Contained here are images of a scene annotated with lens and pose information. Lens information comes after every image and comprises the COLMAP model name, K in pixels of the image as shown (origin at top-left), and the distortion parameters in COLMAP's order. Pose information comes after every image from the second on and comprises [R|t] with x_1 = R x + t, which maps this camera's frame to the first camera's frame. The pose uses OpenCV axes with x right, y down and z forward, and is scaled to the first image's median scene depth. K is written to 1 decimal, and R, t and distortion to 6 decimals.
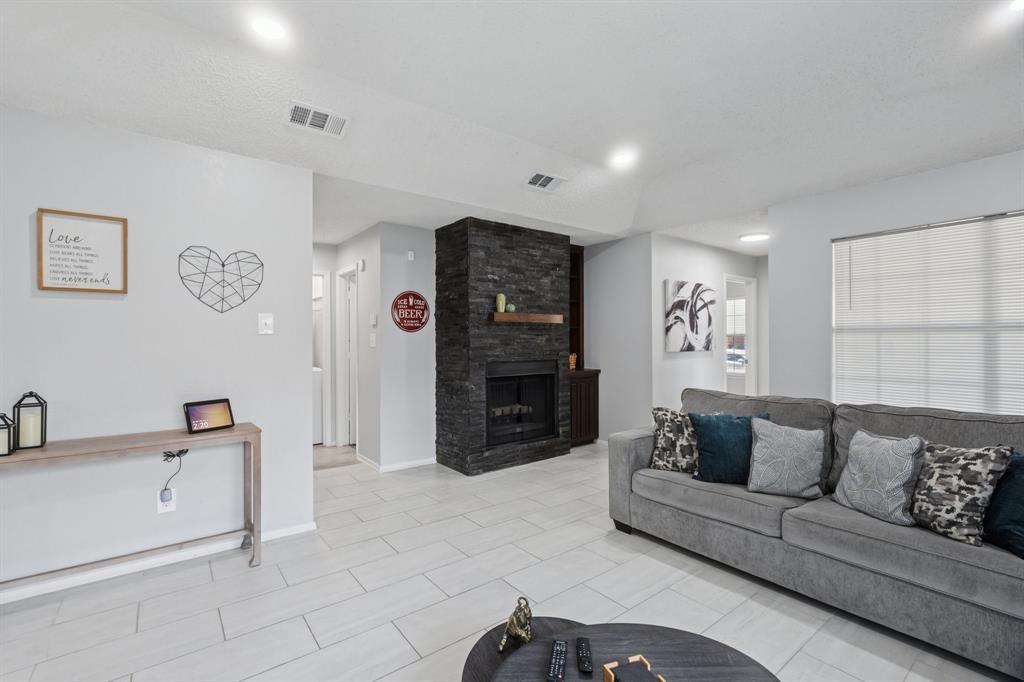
lens RADIAL K [[456.5, 0, 507.2], [0, 456.5, 337.3], [0, 0, 1]] dist [-0.009432, 0.001454]
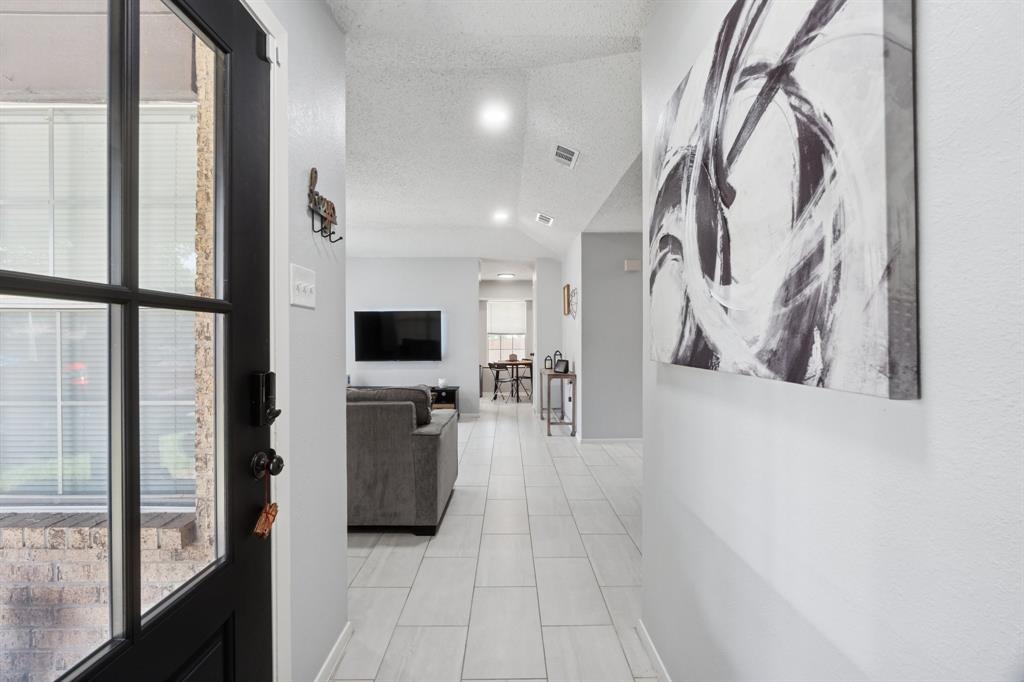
lens RADIAL K [[456.5, 0, 514.4], [0, 456.5, 340.1], [0, 0, 1]] dist [-0.009432, 0.001454]
pose [[-0.598636, 0.007646, -0.800985, 1.138498], [0.007678, 0.999963, 0.003807, 0.027382], [0.800984, -0.003871, -0.598673, 1.905411]]
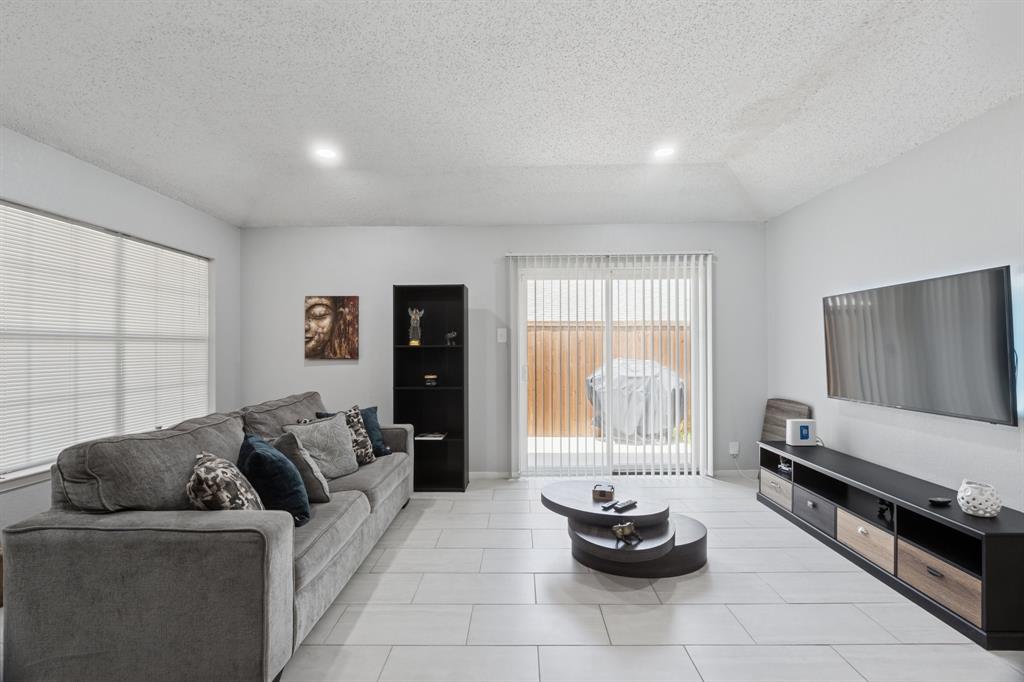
lens RADIAL K [[456.5, 0, 518.2], [0, 456.5, 344.6], [0, 0, 1]] dist [-0.009432, 0.001454]
pose [[-0.787745, 0.013676, 0.615849, -0.328967], [0.006034, 0.999877, -0.014487, 0.015997], [-0.615972, -0.007696, -0.787731, 1.258561]]
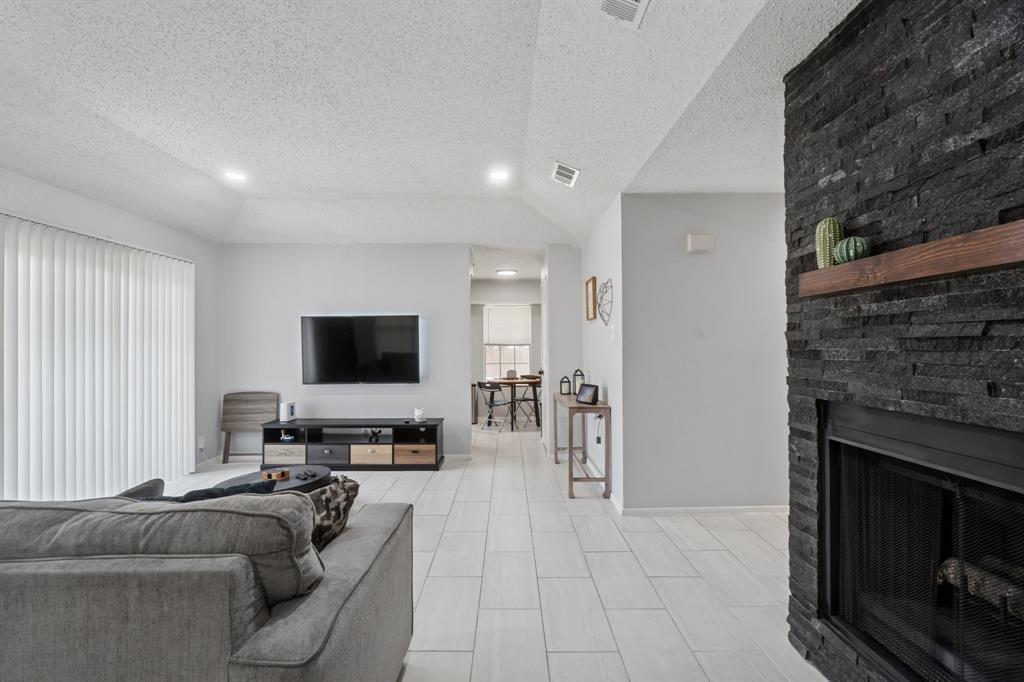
lens RADIAL K [[456.5, 0, 510.9], [0, 456.5, 344.7], [0, 0, 1]] dist [-0.009432, 0.001454]
pose [[-0.605214, 0.002271, -0.796060, 0.650418], [0.011458, 0.999917, -0.005858, 0.008136], [0.795980, -0.012666, -0.605190, 1.523345]]
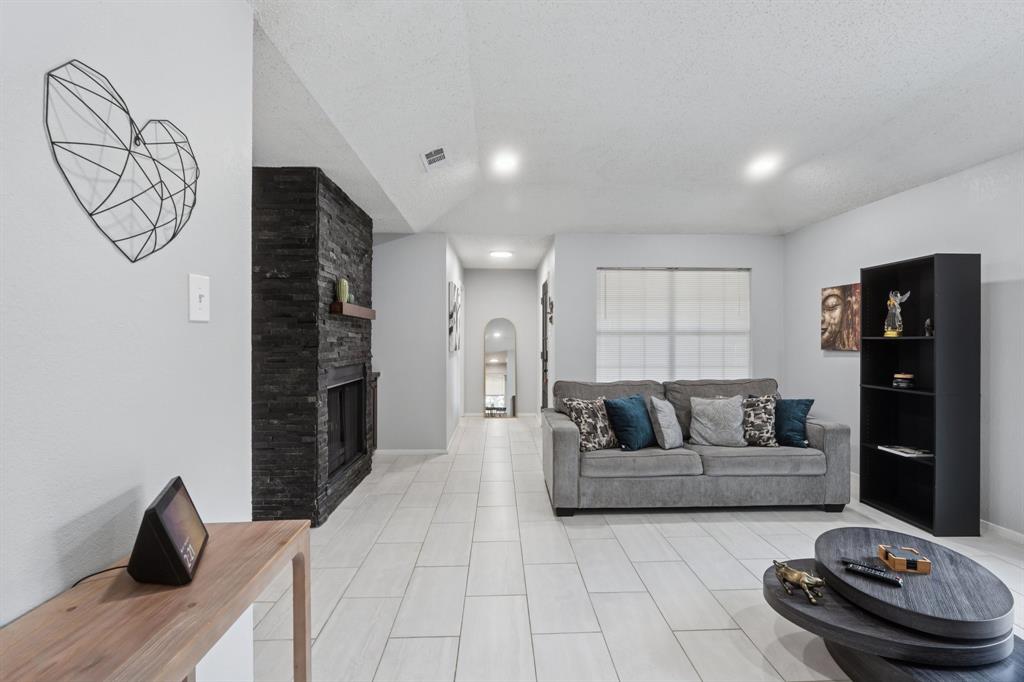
lens RADIAL K [[456.5, 0, 509.1], [0, 456.5, 341.2], [0, 0, 1]] dist [-0.009432, 0.001454]
pose [[0.586475, 0.001904, 0.809965, -0.705908], [-0.004601, 0.999989, 0.000980, 0.011316], [-0.809954, -0.004301, 0.586477, 0.479748]]
